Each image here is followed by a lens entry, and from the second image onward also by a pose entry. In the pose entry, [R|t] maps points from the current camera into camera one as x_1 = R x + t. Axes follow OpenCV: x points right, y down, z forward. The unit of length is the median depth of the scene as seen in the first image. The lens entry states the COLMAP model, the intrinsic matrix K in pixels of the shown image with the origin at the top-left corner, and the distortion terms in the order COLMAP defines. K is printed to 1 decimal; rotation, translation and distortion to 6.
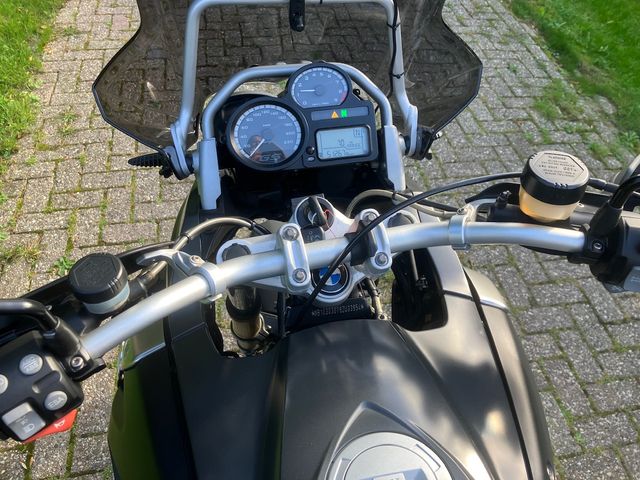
lens RADIAL K [[524.8, 0, 320.0], [0, 524.8, 240.0], [0, 0, 1]] dist [0.039476, -0.002507]
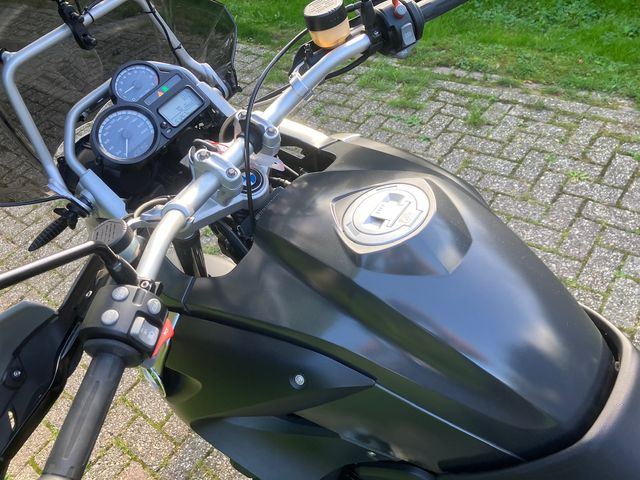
lens RADIAL K [[531.8, 0, 320.0], [0, 531.8, 240.0], [0, 0, 1]] dist [-0.009156, 0.002070]
pose [[0.713372, -0.636040, 0.294199, -0.281814], [0.659820, 0.751047, 0.023788, 0.227265], [-0.236088, 0.177149, 0.955448, -0.192181]]
